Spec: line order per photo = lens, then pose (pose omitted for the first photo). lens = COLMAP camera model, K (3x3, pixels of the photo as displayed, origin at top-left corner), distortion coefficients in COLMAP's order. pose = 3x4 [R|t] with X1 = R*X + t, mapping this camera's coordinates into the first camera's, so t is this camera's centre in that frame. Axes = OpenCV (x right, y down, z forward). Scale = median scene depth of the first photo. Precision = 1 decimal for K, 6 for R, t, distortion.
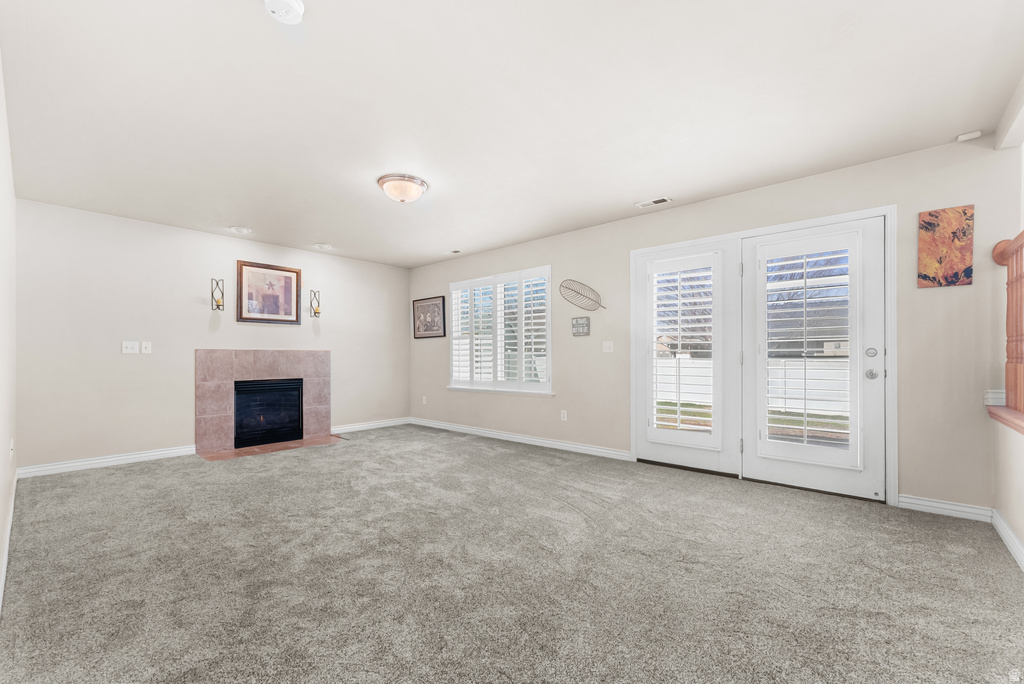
lens RADIAL K [[421.8, 0, 515.4], [0, 421.8, 350.7], [0, 0, 1]] dist [-0.003298, -0.000714]
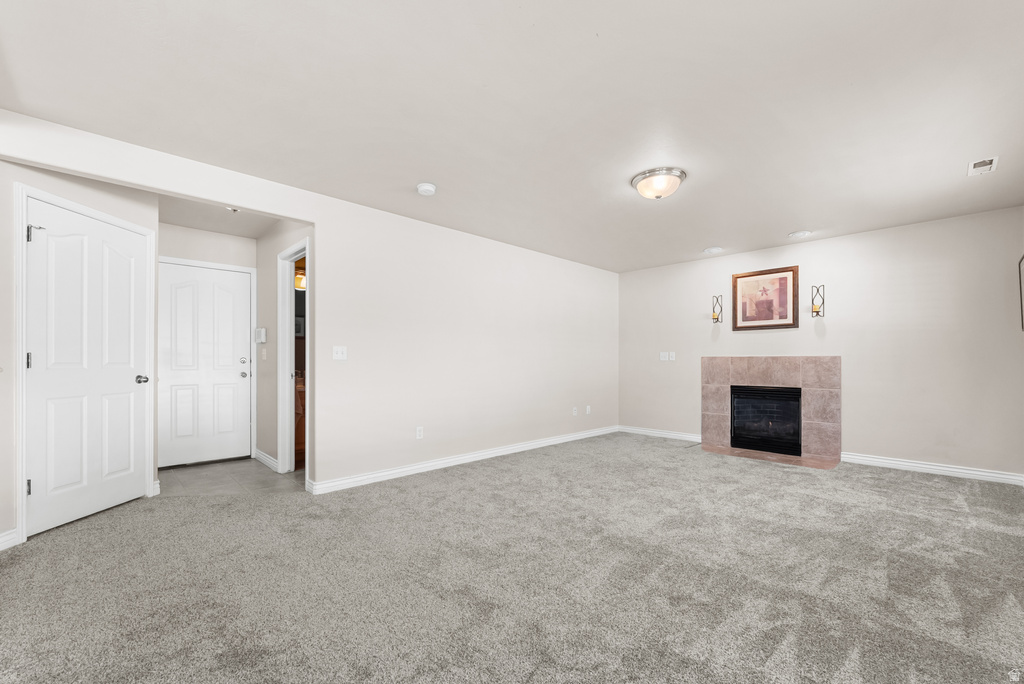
lens RADIAL K [[421.8, 0, 524.4], [0, 421.8, 357.8], [0, 0, 1]] dist [-0.003298, -0.000714]
pose [[-0.065797, -0.011718, -0.997764, 0.439599], [0.010396, 0.999869, -0.012428, 0.007725], [0.997779, -0.011190, -0.065666, 0.505421]]
